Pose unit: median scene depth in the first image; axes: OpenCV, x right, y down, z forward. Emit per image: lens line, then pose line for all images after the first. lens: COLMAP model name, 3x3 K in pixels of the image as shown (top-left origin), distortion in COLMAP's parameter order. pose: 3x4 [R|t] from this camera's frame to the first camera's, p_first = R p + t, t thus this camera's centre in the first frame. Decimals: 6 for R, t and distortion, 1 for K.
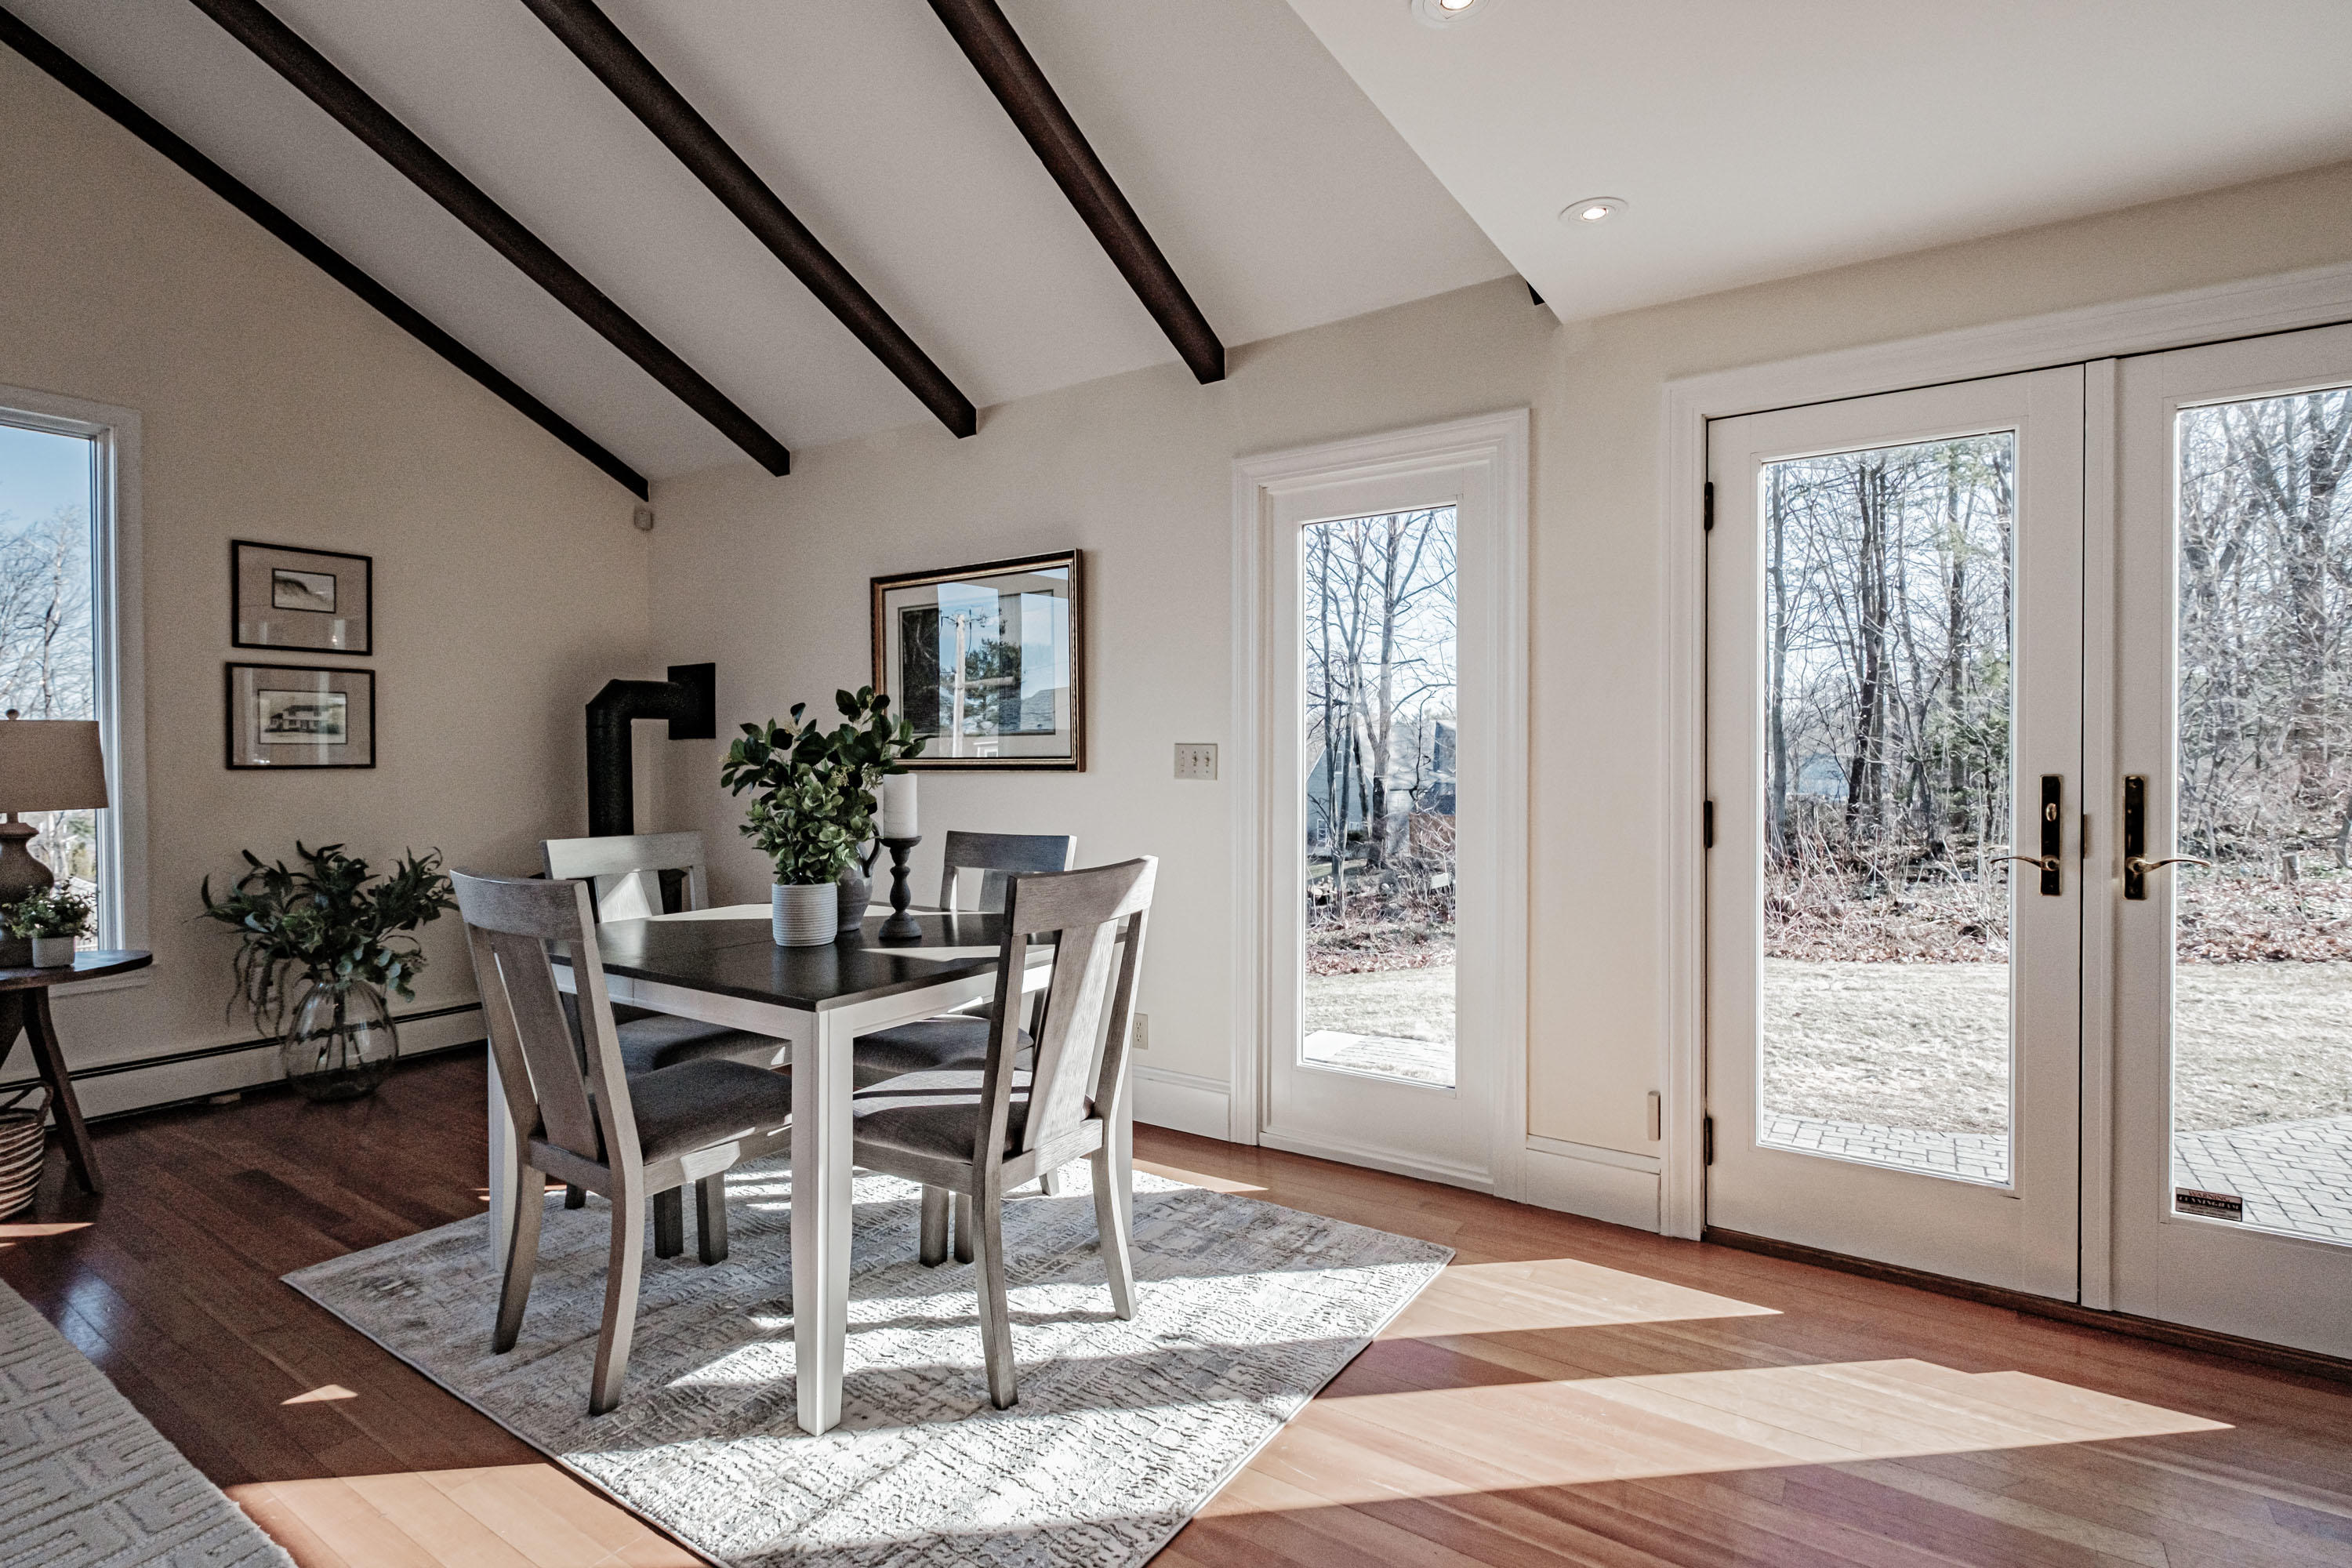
lens RADIAL K [[1139.8, 0, 1175.8], [0, 1139.8, 783.7], [0, 0, 1]] dist [-0.004917, -0.000448]
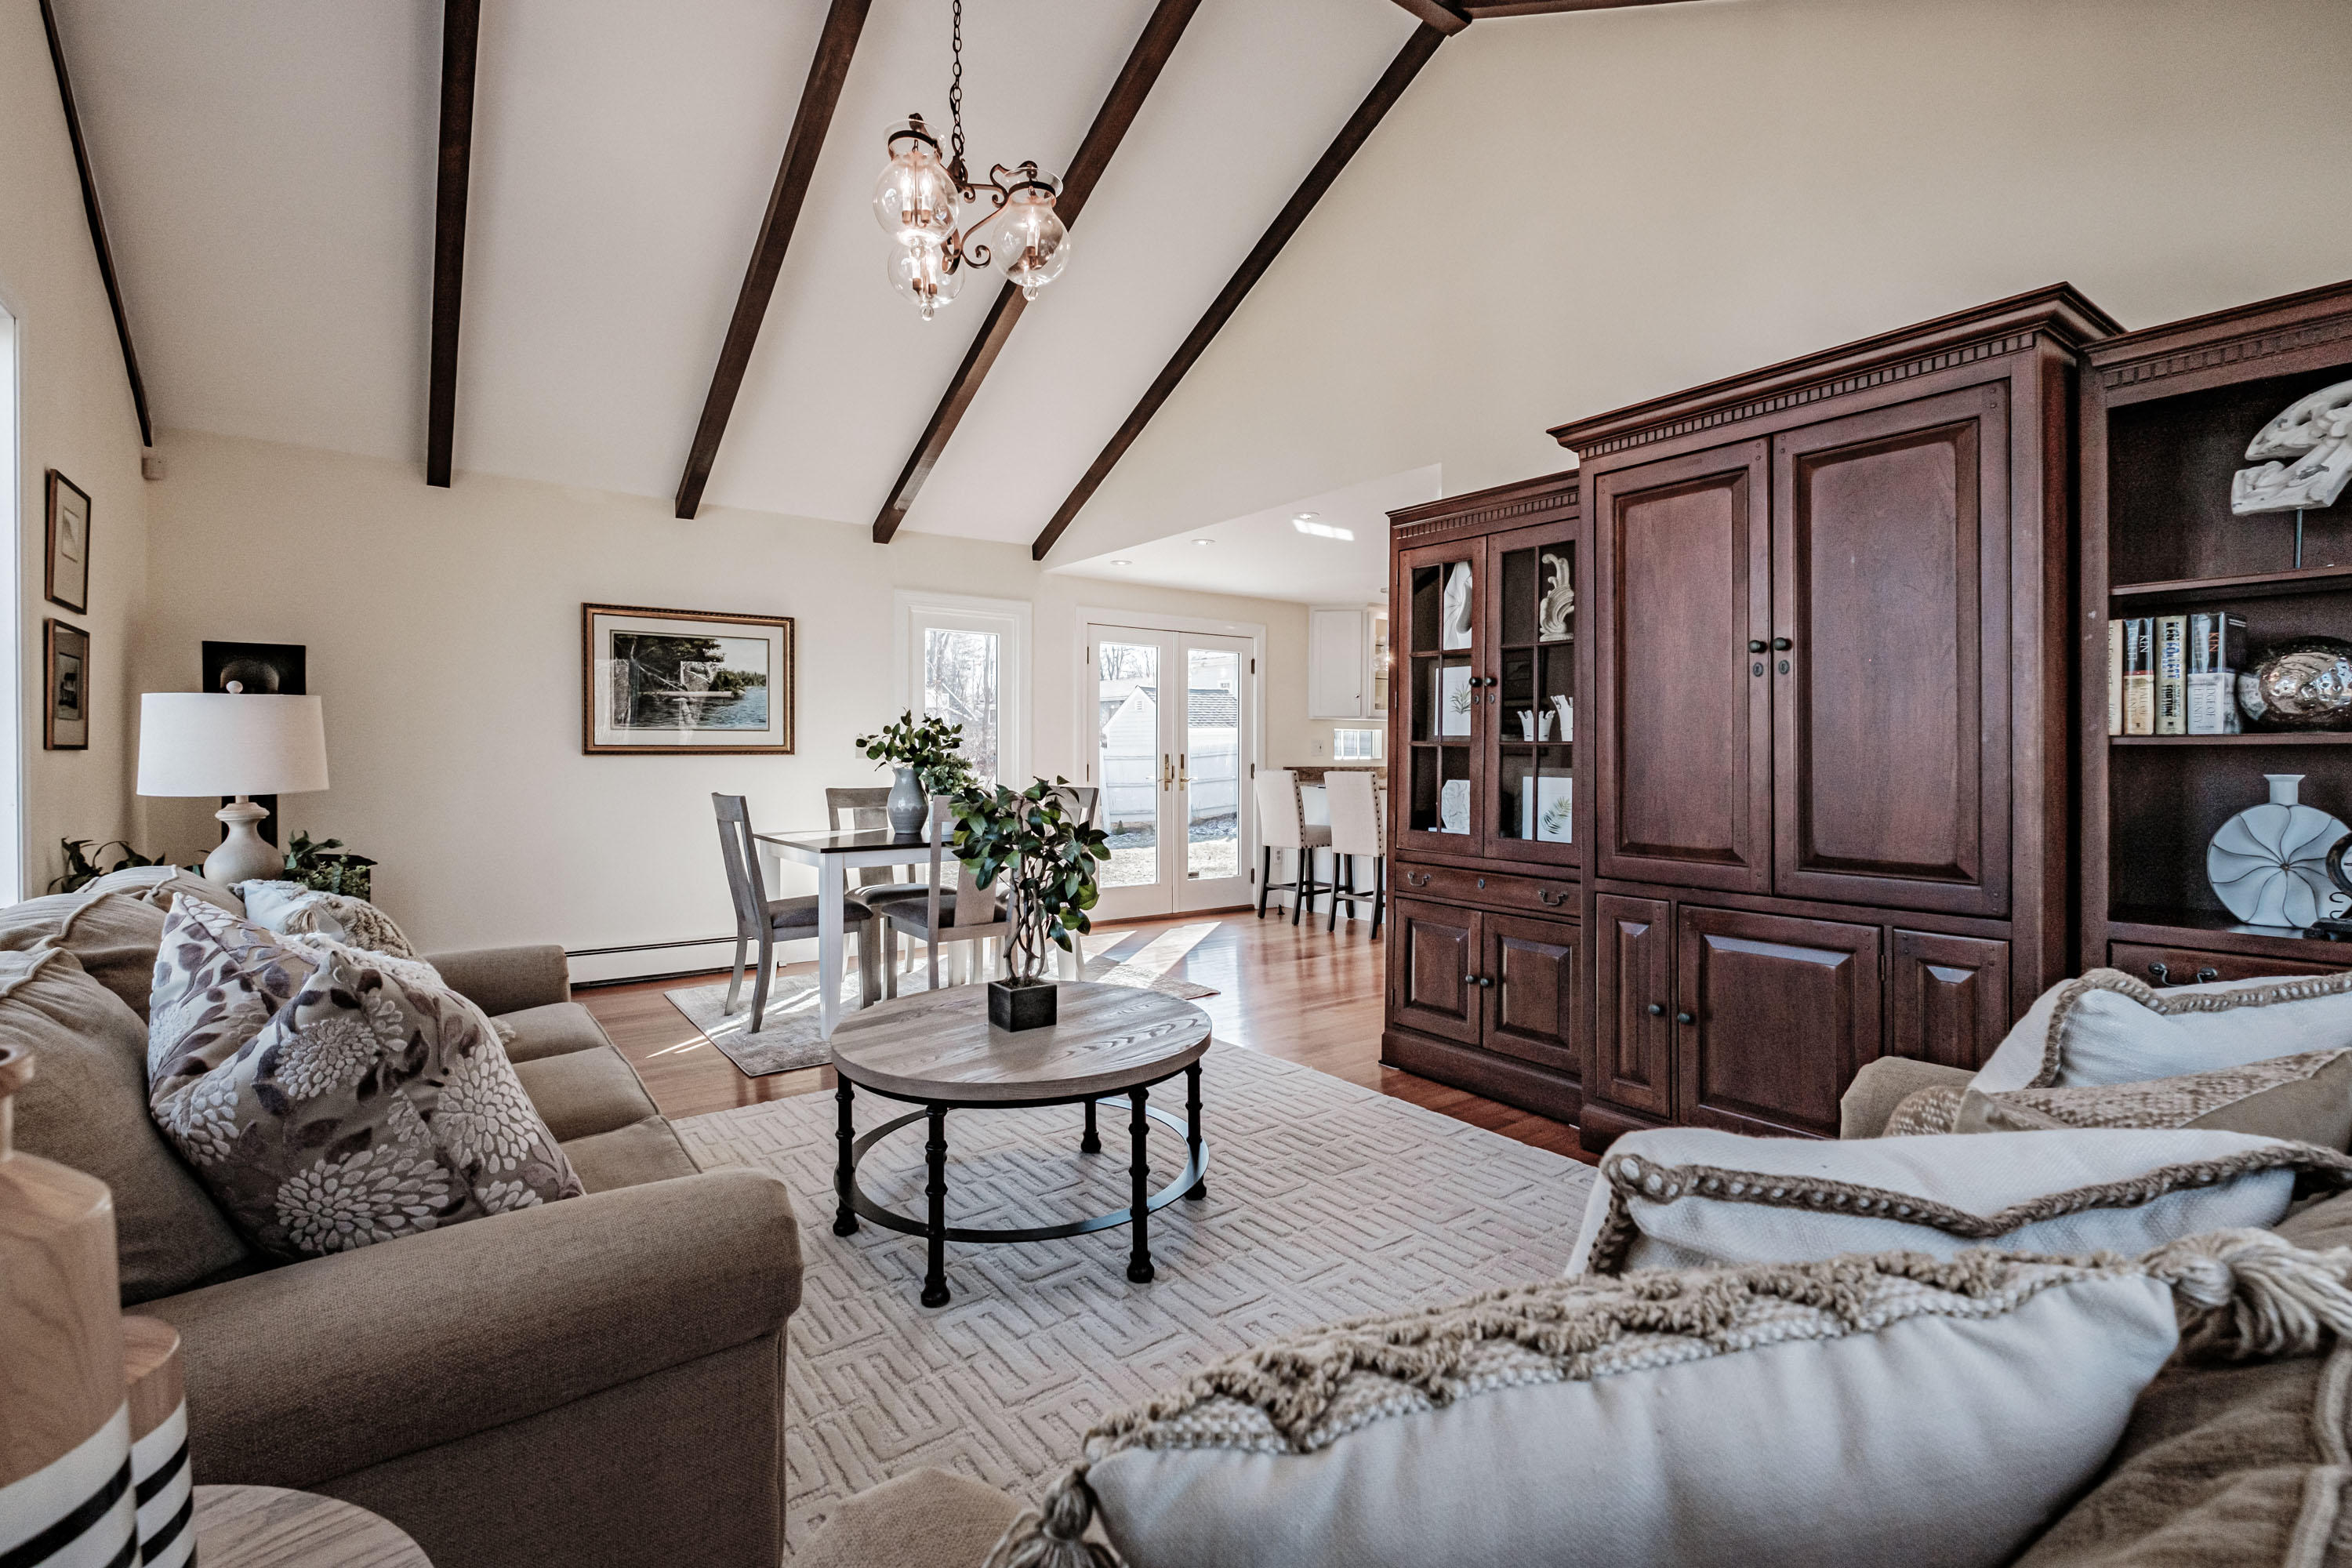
lens RADIAL K [[1030.3, 0, 1175.8], [0, 1030.3, 760.4], [0, 0, 1]] dist [-0.002394, -0.000636]
pose [[0.316129, -0.009028, 0.948673, -1.440935], [0.011665, 0.999916, 0.005628, -0.004250], [-0.948645, 0.009287, 0.316208, 0.019024]]
